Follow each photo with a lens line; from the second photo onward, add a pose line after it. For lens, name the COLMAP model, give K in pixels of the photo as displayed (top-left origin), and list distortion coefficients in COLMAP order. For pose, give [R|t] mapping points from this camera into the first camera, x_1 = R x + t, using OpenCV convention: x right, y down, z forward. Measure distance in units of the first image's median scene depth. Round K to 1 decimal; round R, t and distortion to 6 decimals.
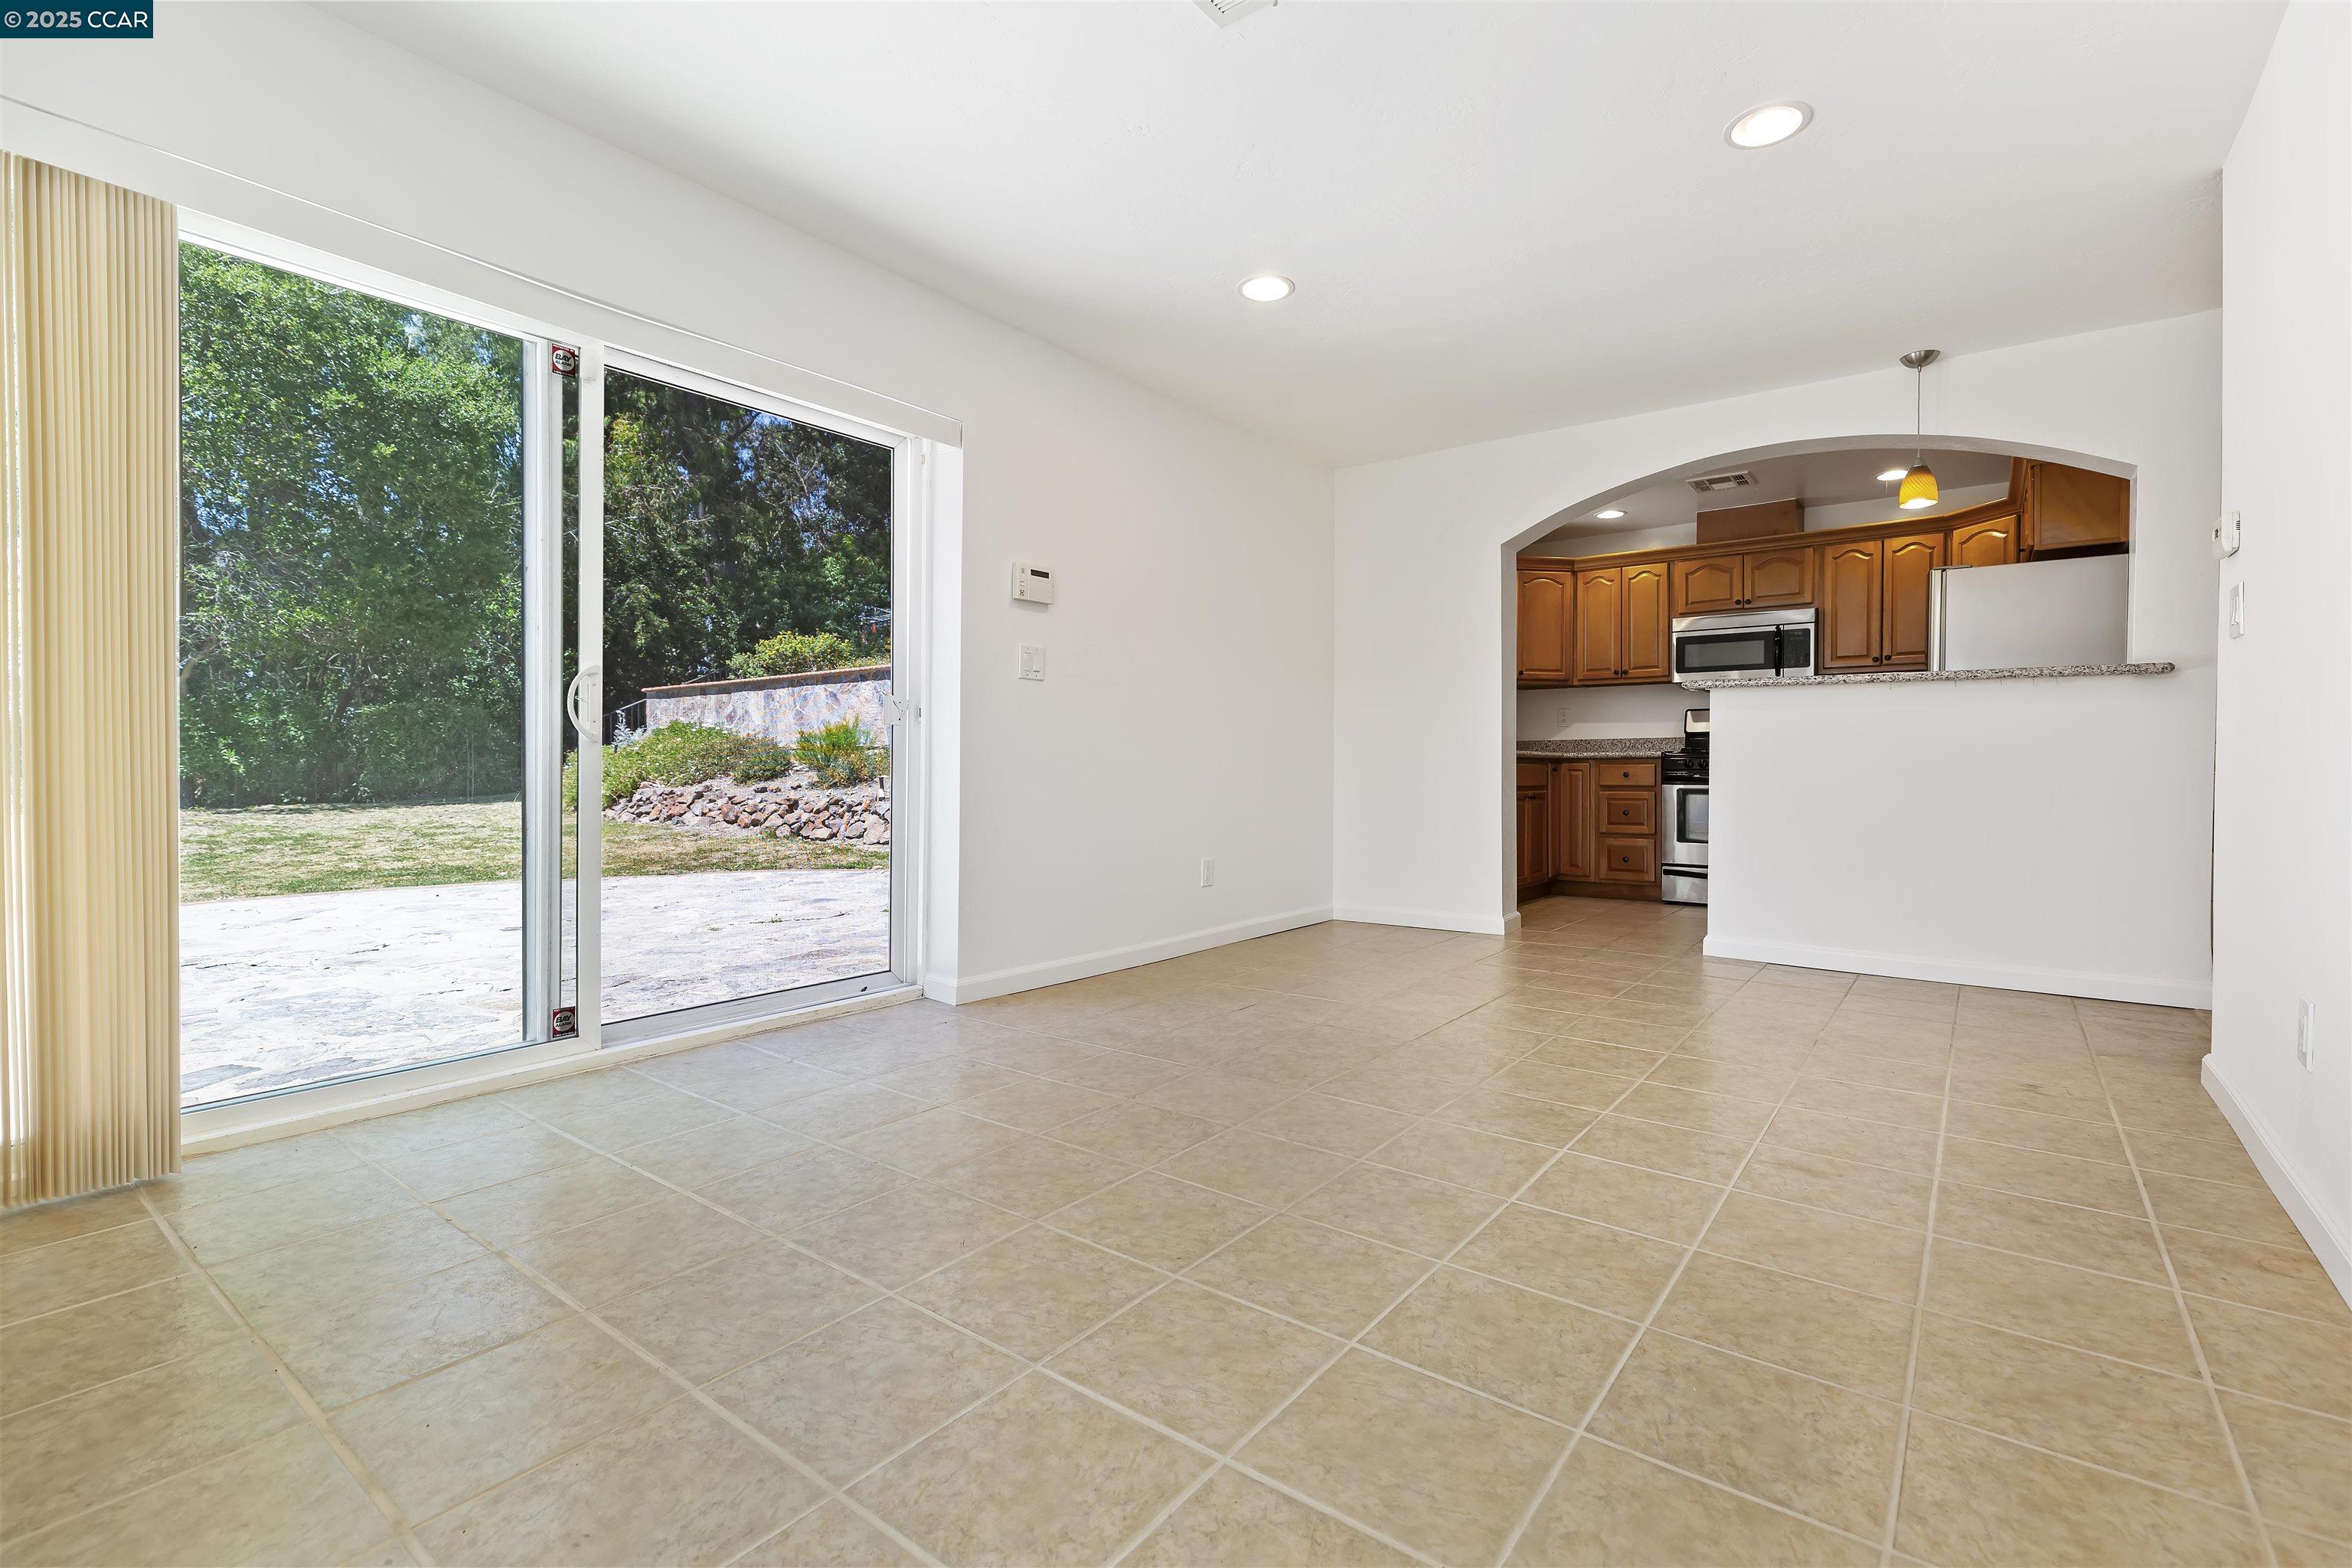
lens RADIAL K [[1051.2, 0, 1168.8], [0, 1051.2, 774.3], [0, 0, 1]] dist [0.004850, 0.000452]
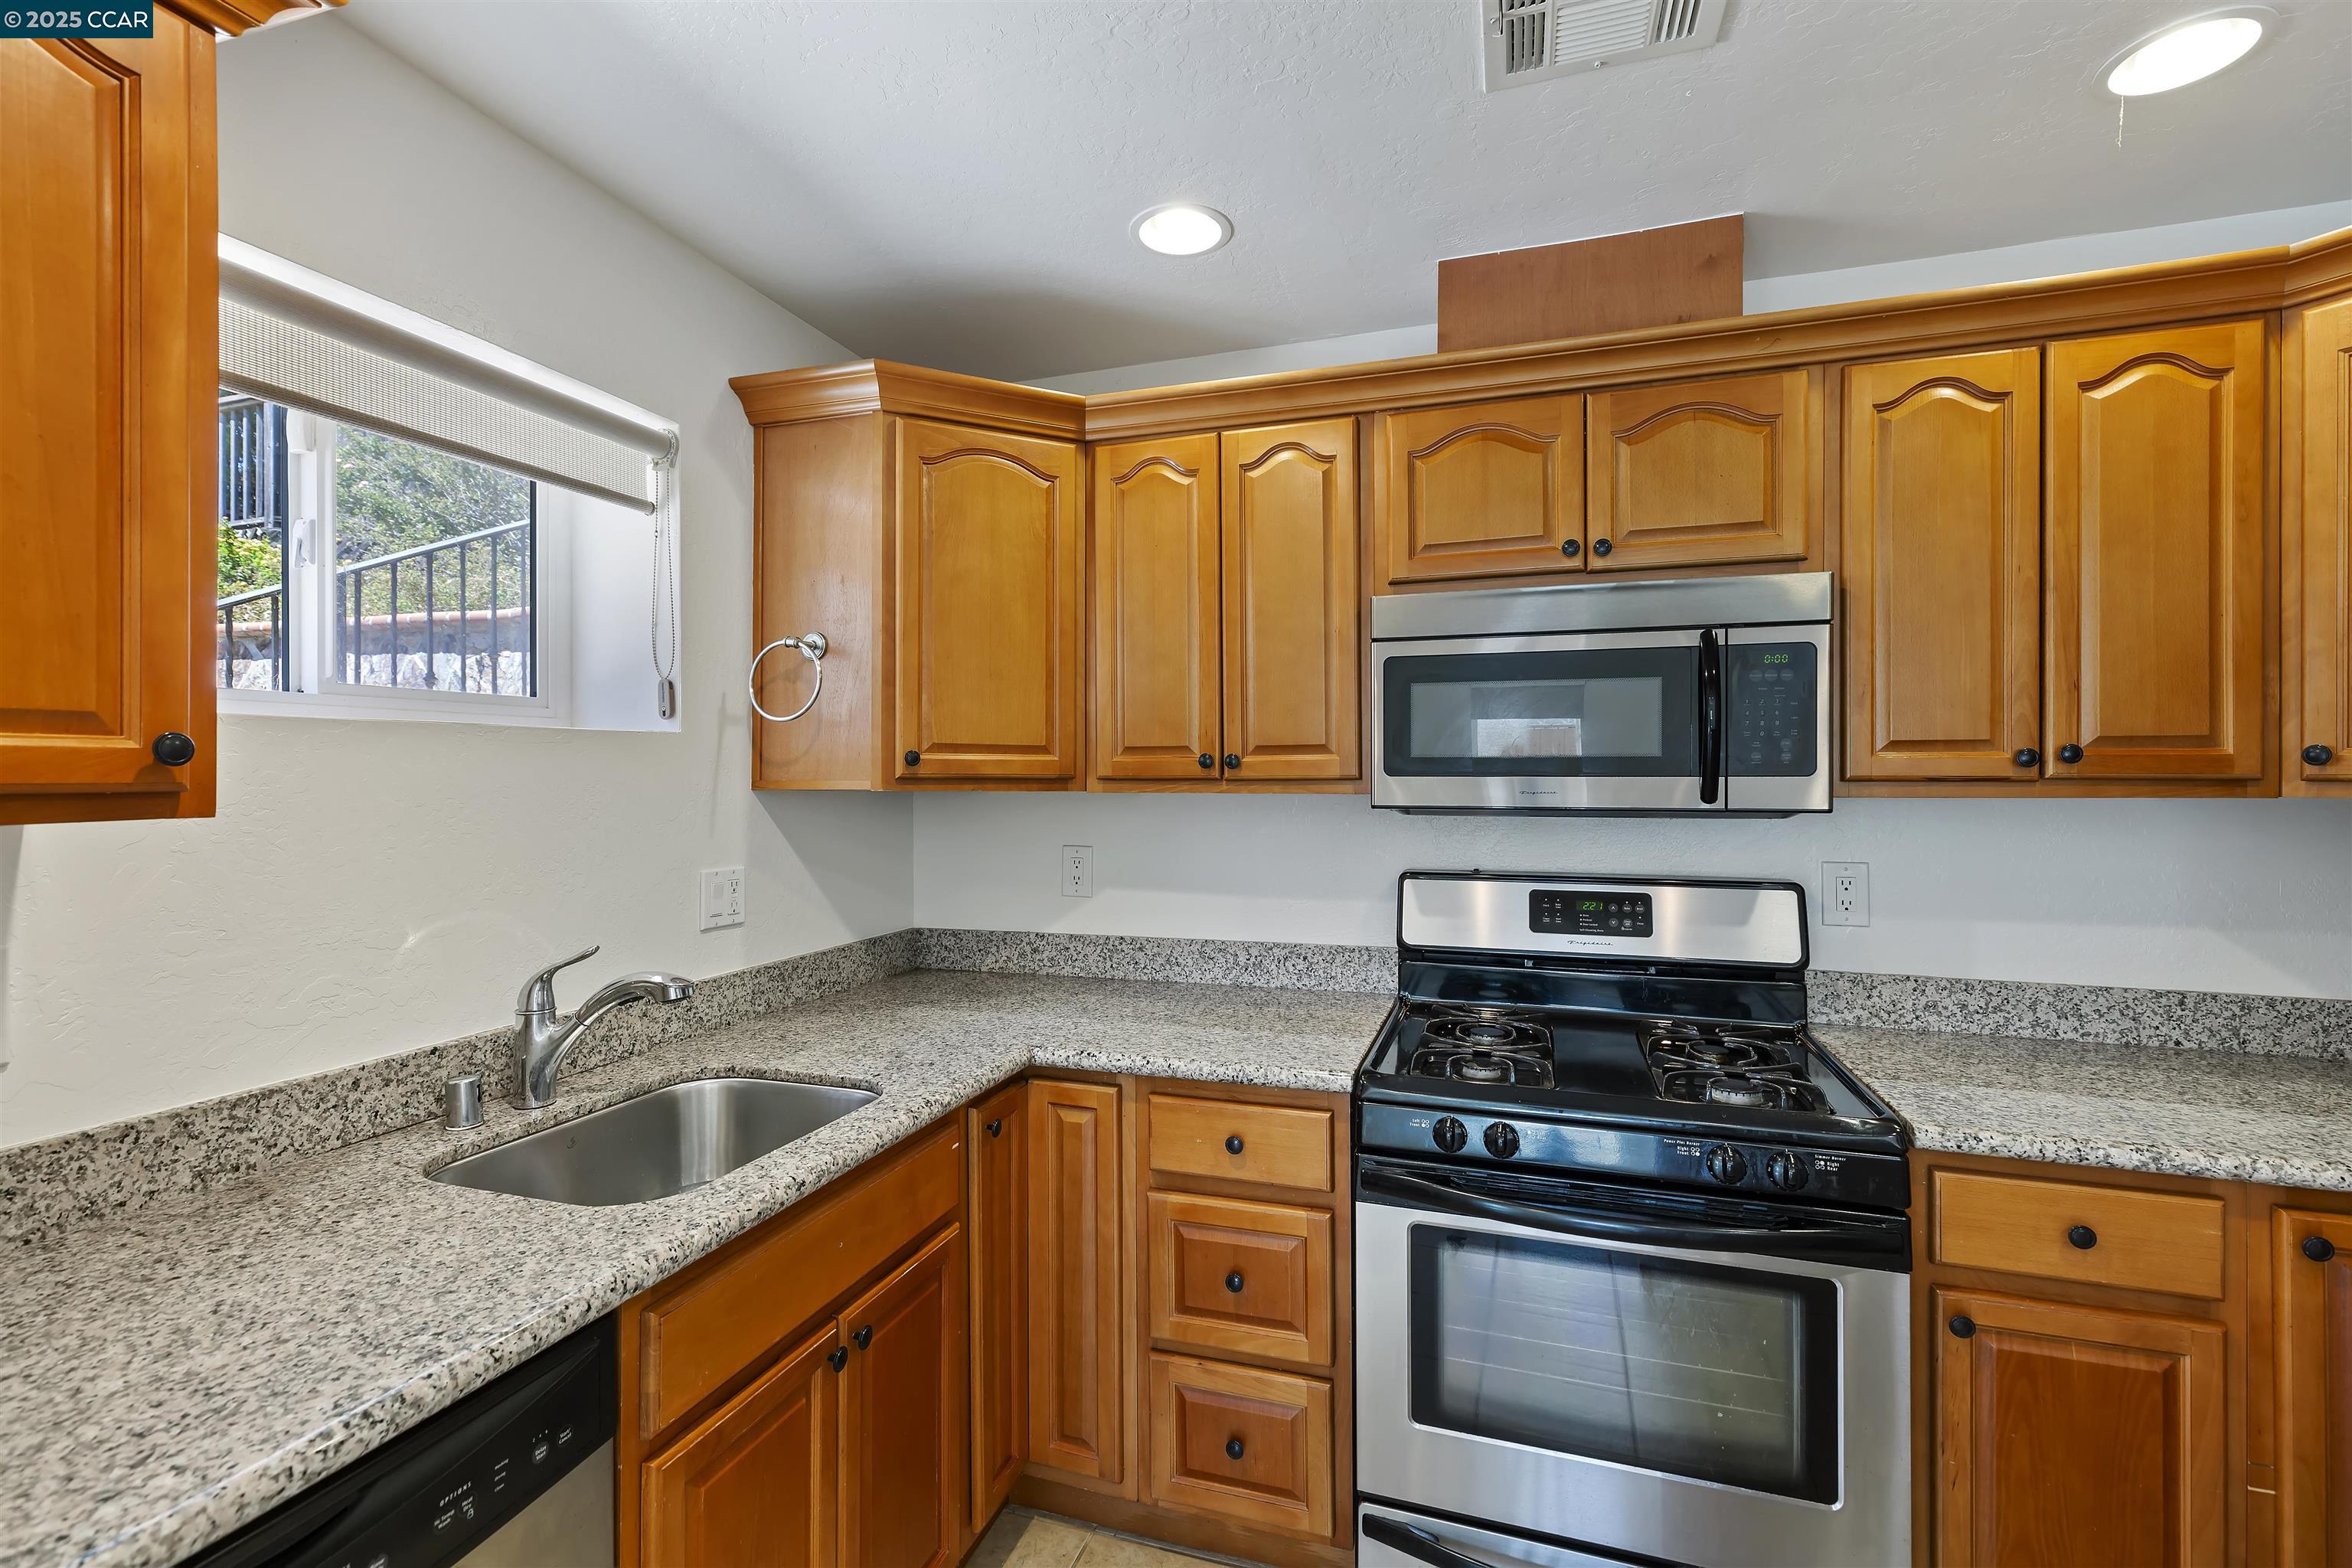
lens RADIAL K [[1051.2, 0, 1168.8], [0, 1051.2, 774.3], [0, 0, 1]] dist [0.004850, 0.000452]
pose [[0.944034, -0.004179, 0.329821, 0.362684], [0.005682, 0.999977, -0.003593, -0.107198], [-0.329798, 0.005266, 0.944037, 0.823972]]
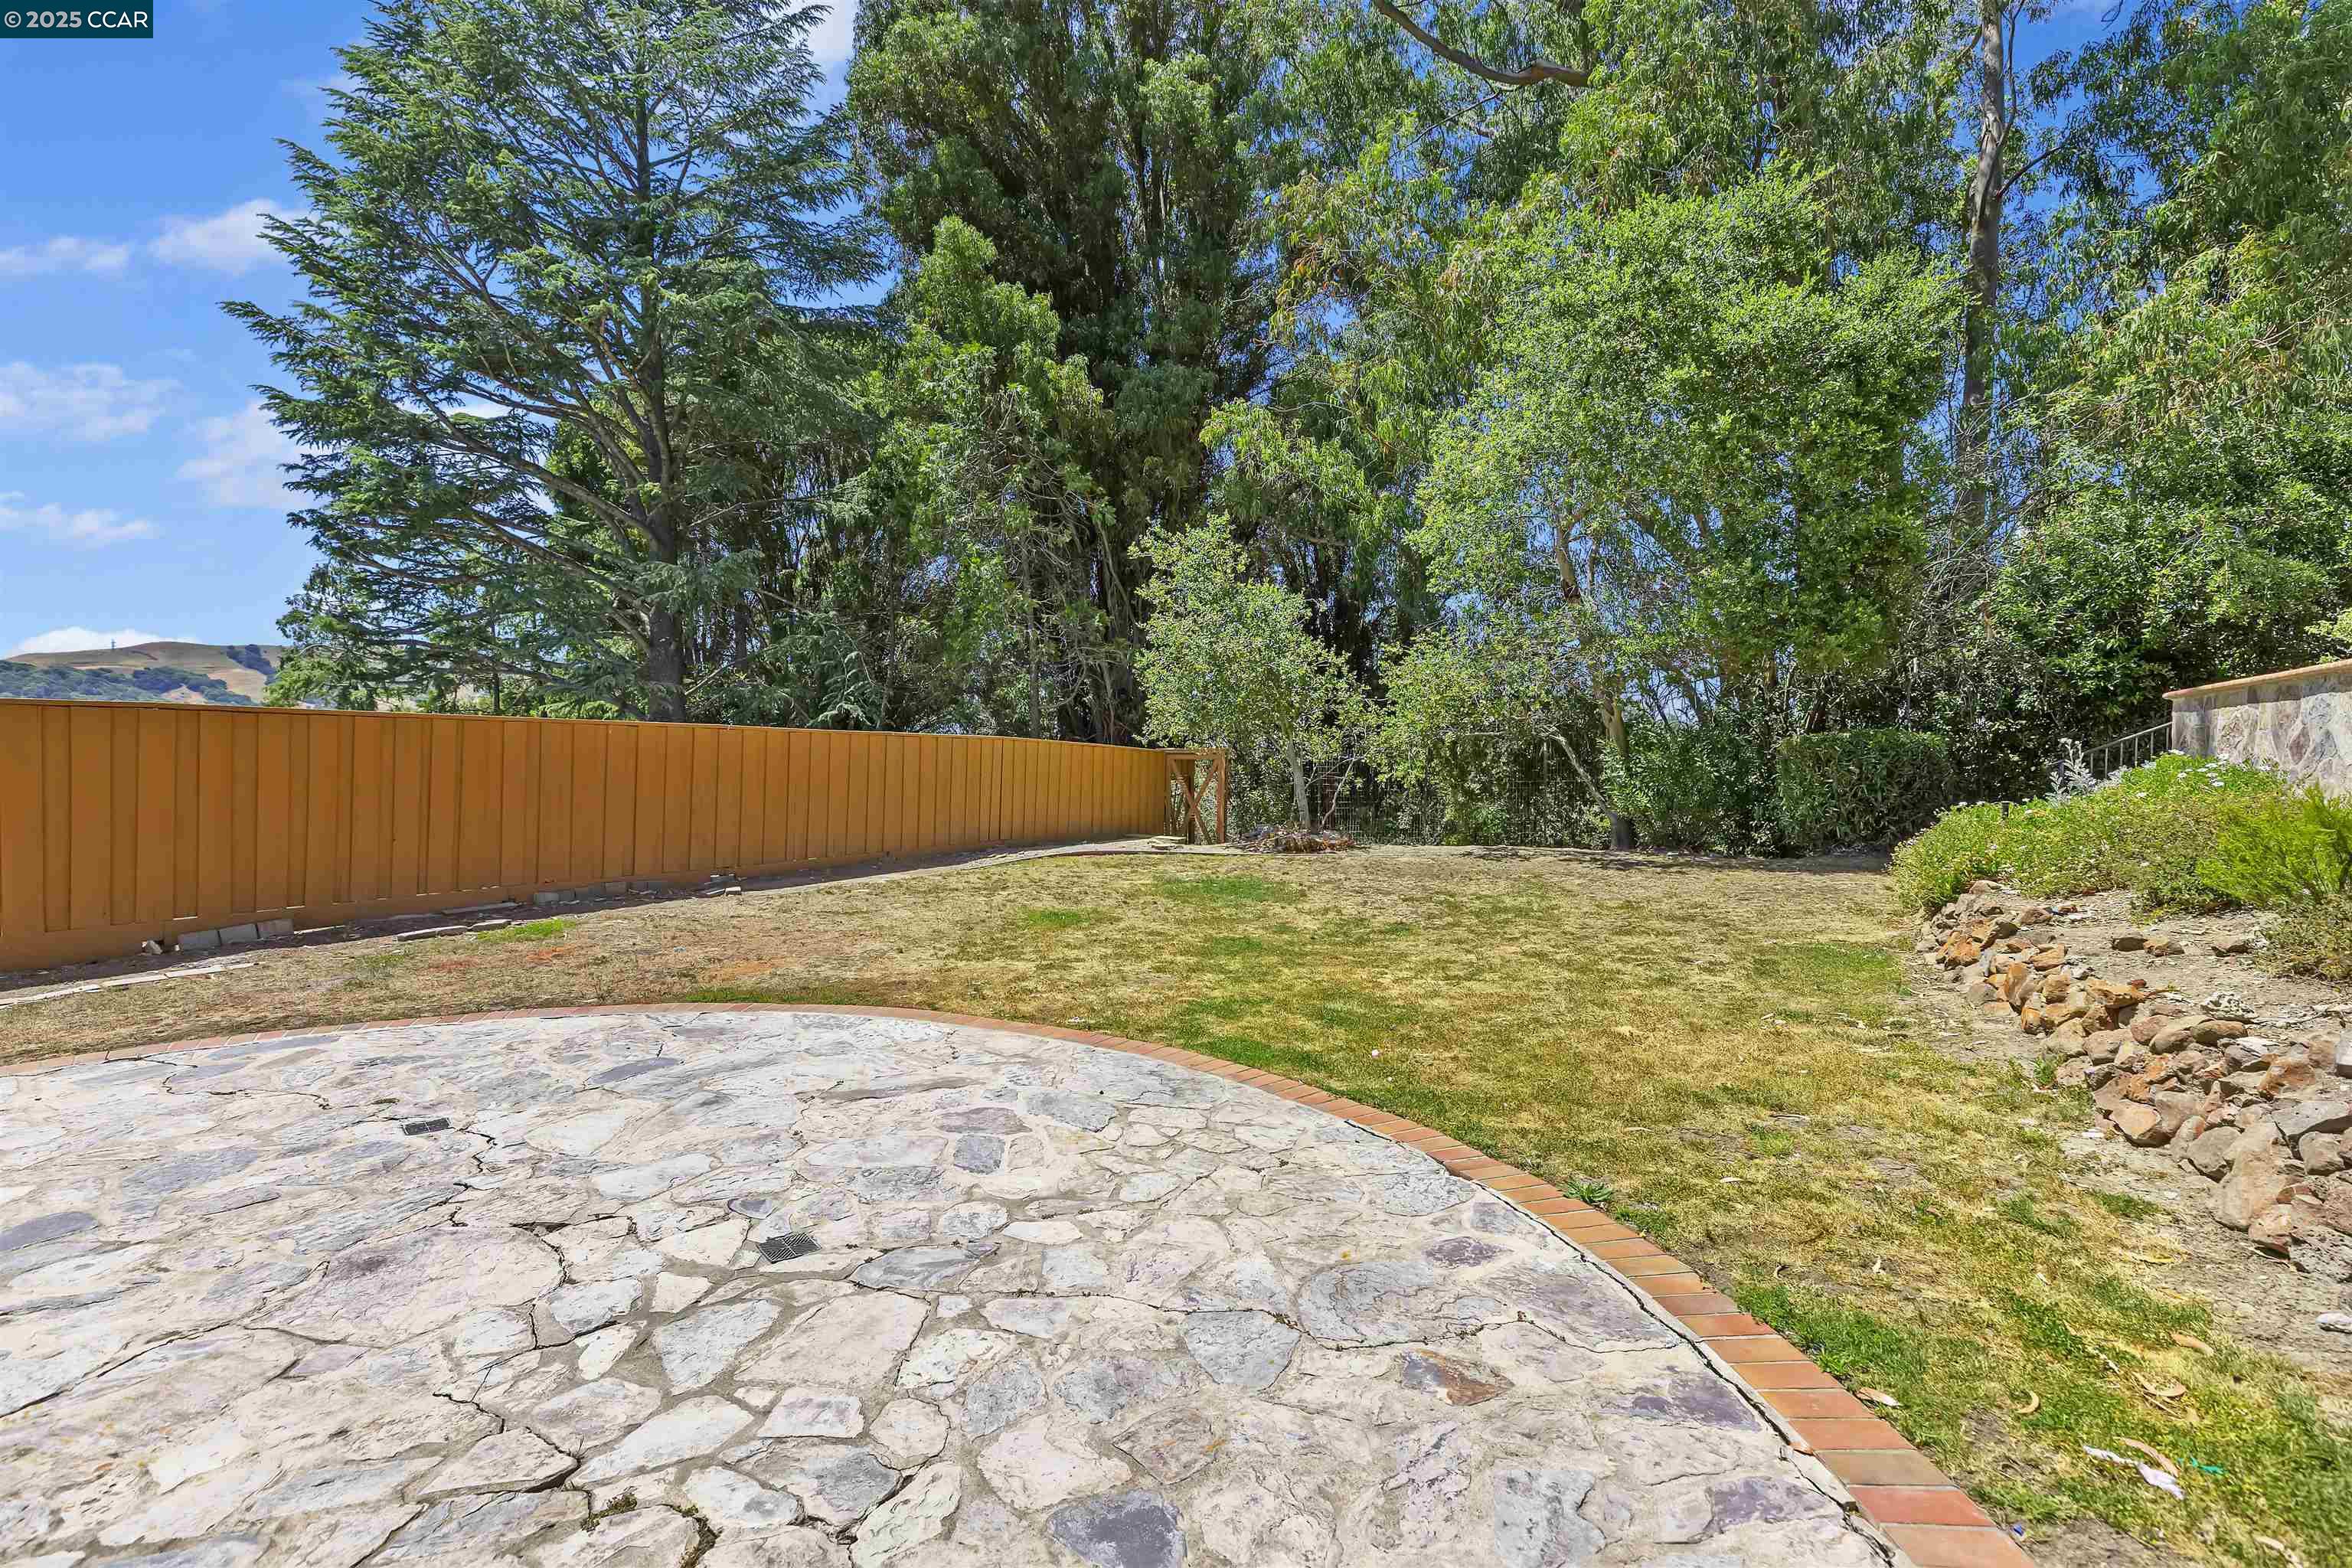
lens RADIAL K [[1051.2, 0, 1168.8], [0, 1051.2, 774.3], [0, 0, 1]] dist [0.004850, 0.000452]
pose [[0.152097, 0.011209, -0.988302, -0.053698], [-0.014762, 0.999850, 0.009068, -0.105314], [0.988255, 0.013210, 0.152240, 1.134671]]
